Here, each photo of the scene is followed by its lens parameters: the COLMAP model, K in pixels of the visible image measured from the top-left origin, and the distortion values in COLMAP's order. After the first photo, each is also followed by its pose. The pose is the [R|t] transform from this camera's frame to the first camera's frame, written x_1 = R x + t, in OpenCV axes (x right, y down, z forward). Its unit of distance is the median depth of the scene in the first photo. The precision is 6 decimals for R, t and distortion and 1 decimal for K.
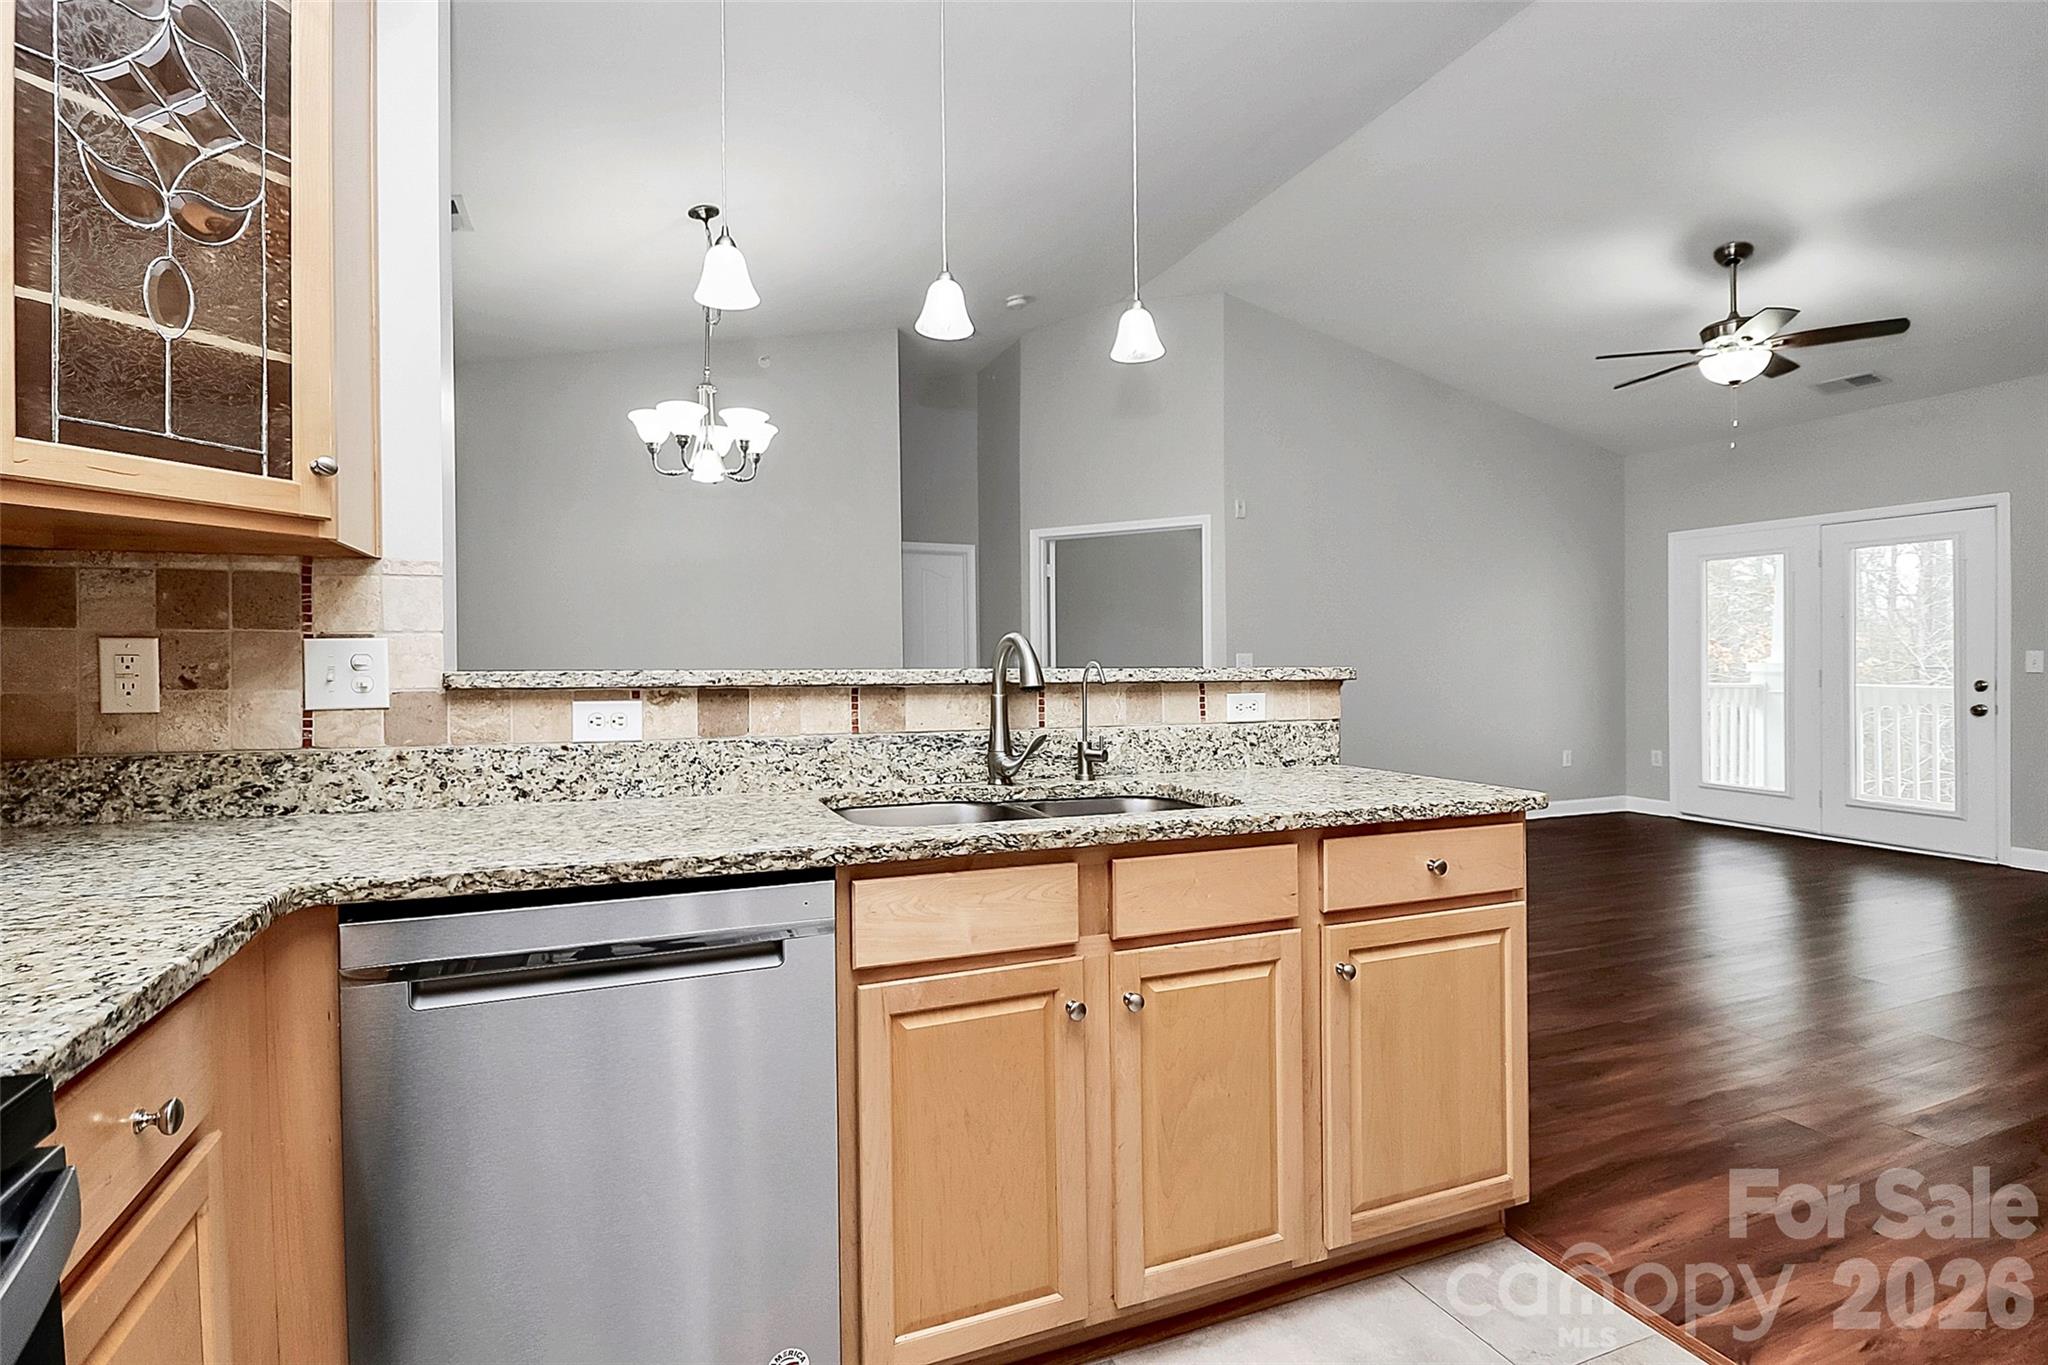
lens RADIAL K [[984.3, 0, 1018.7], [0, 984.3, 666.2], [0, 0, 1]] dist [-0.005990, -0.009974]
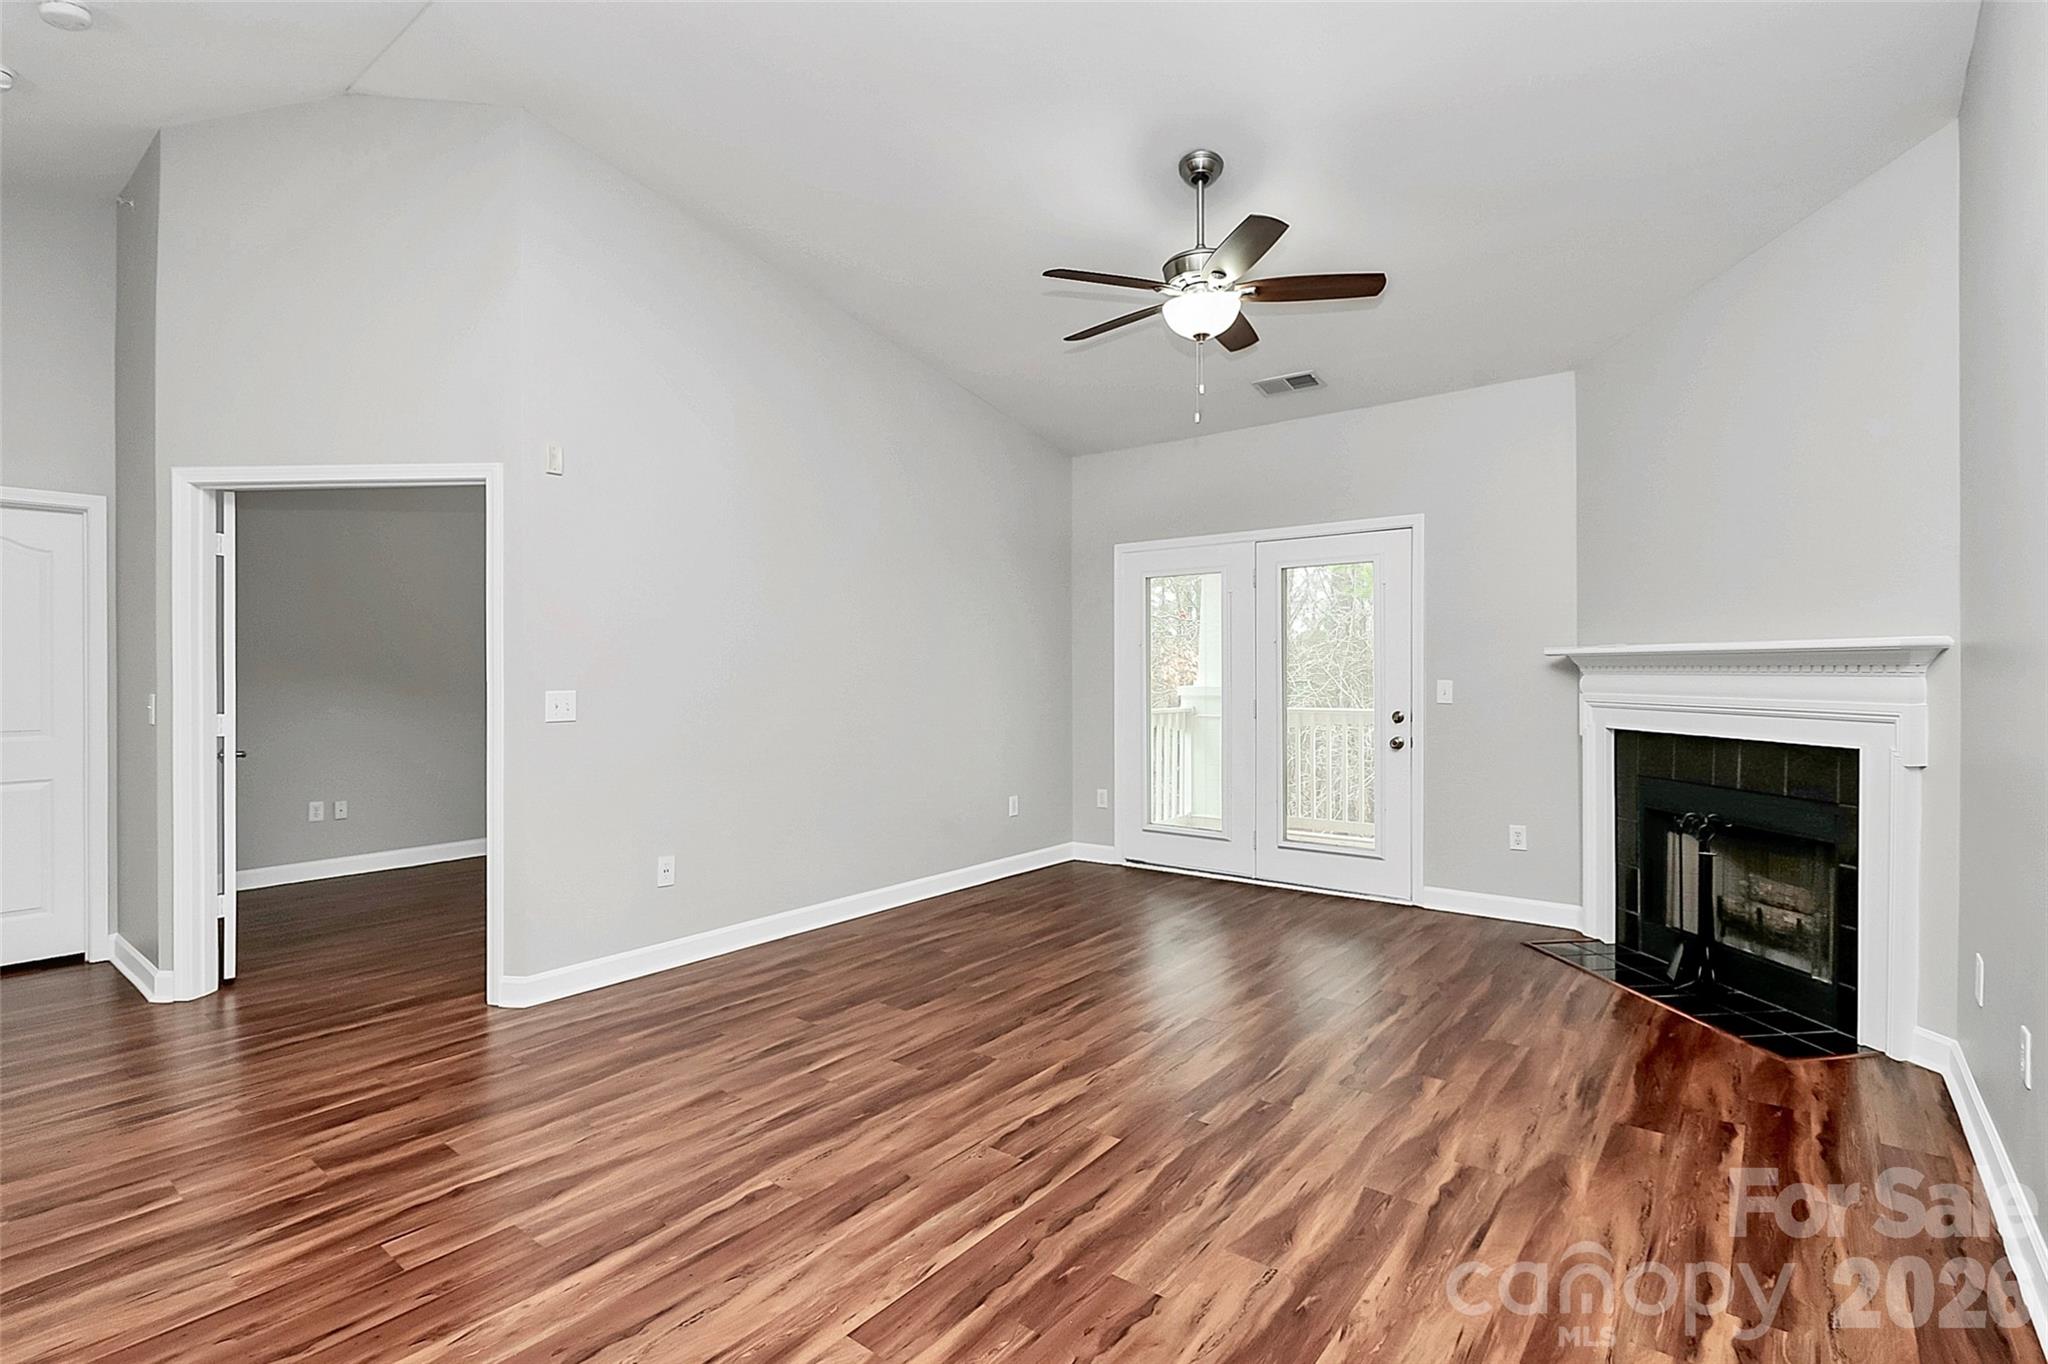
lens RADIAL K [[984.3, 0, 1012.1], [0, 984.3, 684.1], [0, 0, 1]] dist [-0.005990, -0.009974]
pose [[0.877488, -0.007391, 0.479542, 0.586745], [0.003009, 0.999946, 0.009906, -0.067684], [-0.479589, -0.007249, 0.877463, 0.994877]]
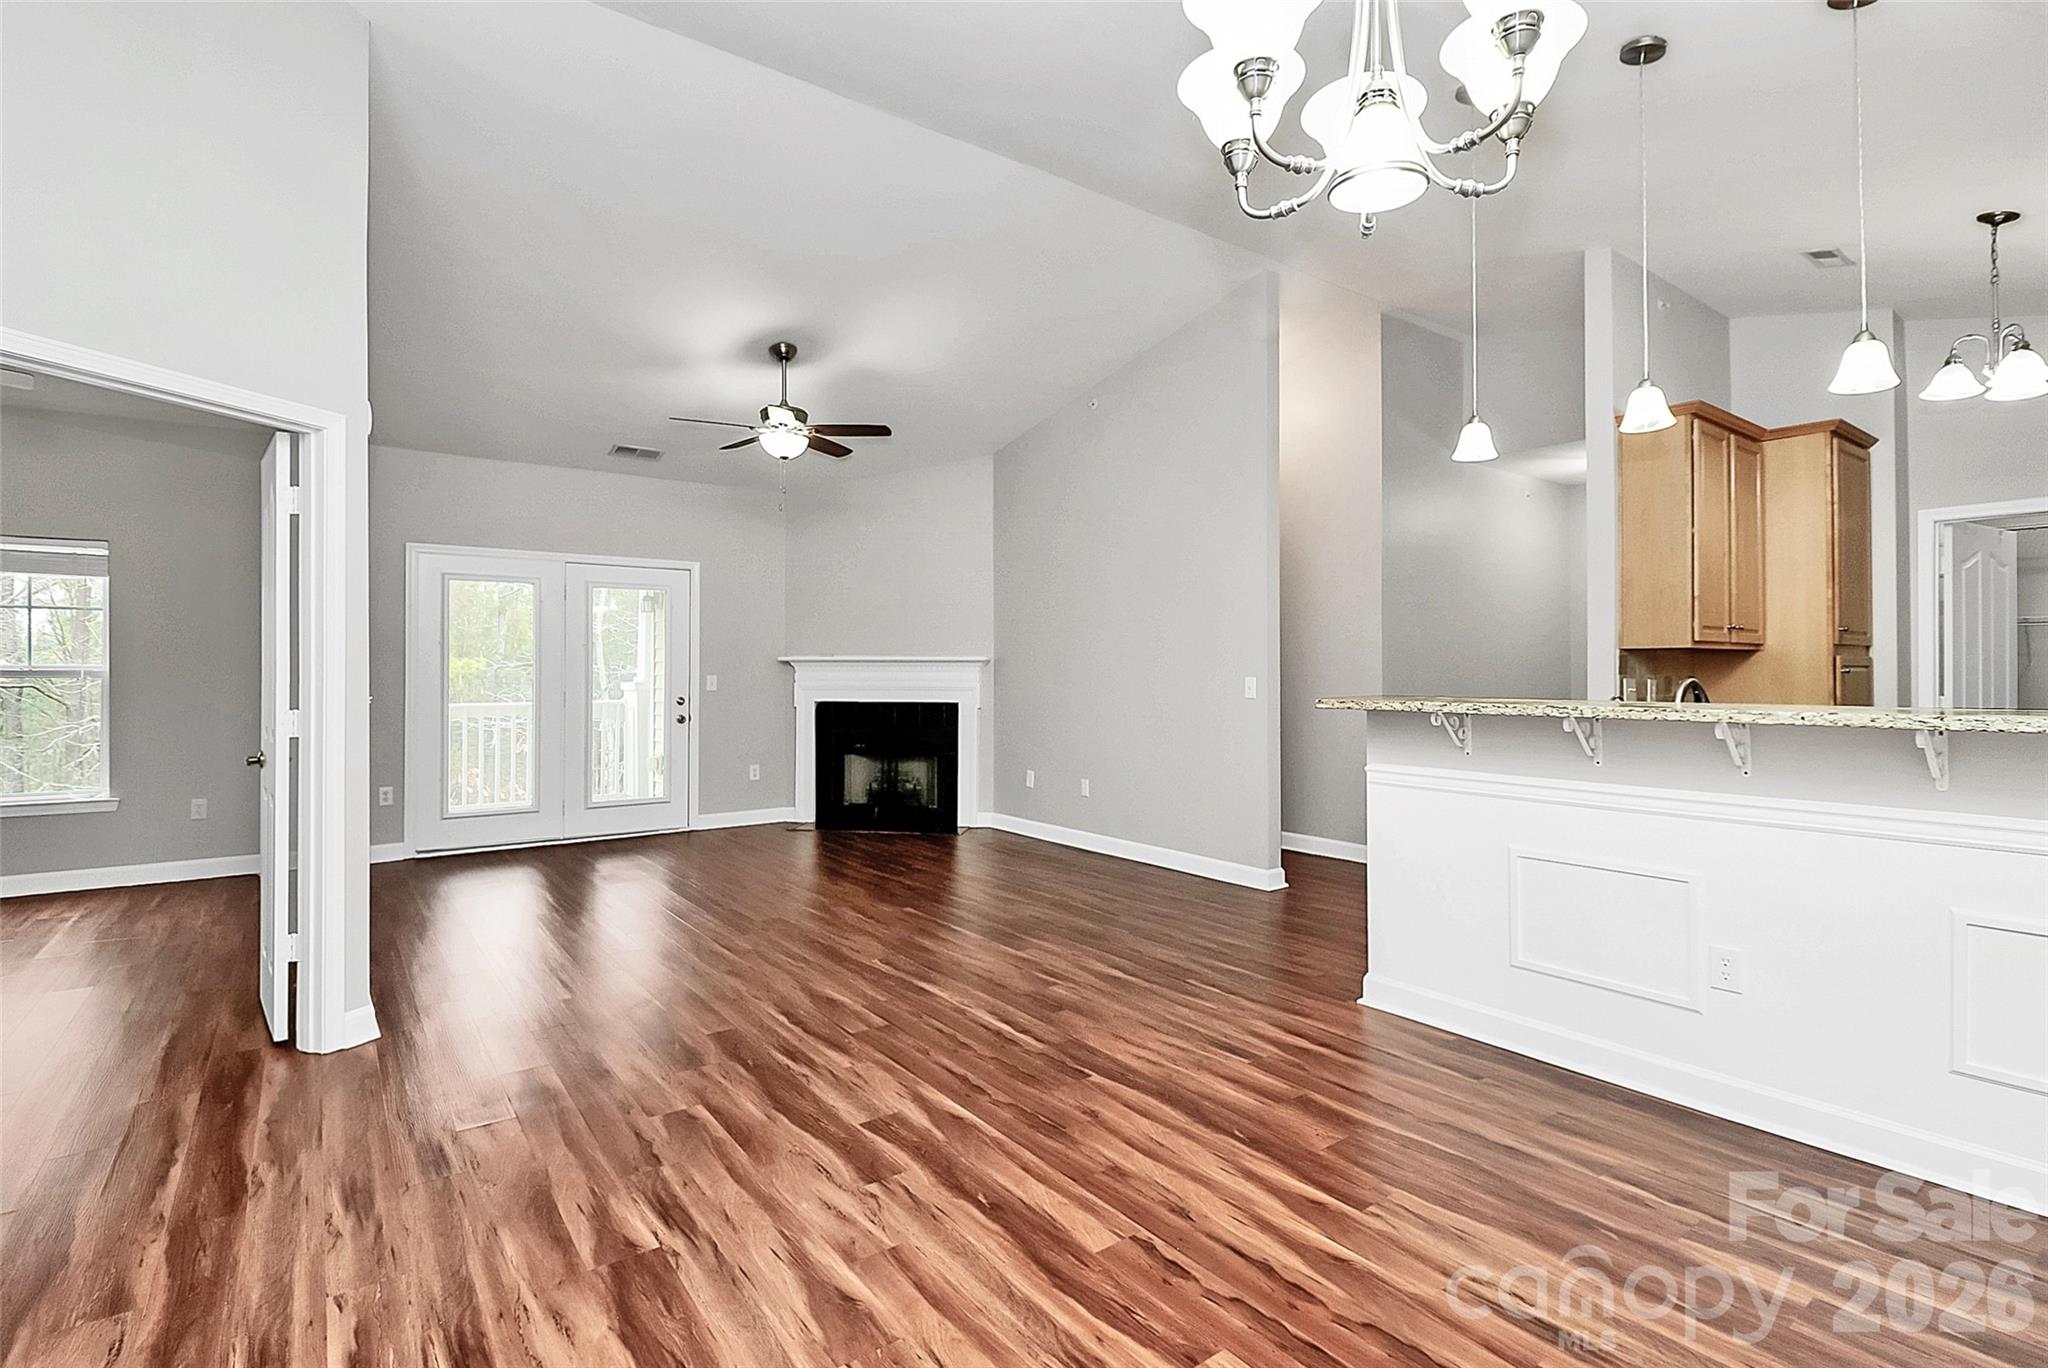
lens RADIAL K [[984.3, 0, 1045.9], [0, 984.3, 677.6], [0, 0, 1]] dist [-0.005990, -0.009974]
pose [[-0.250313, -0.003080, 0.968160, -1.227467], [0.006014, 0.999971, 0.004736, -0.050705], [-0.968146, 0.007008, -0.250287, 2.372575]]
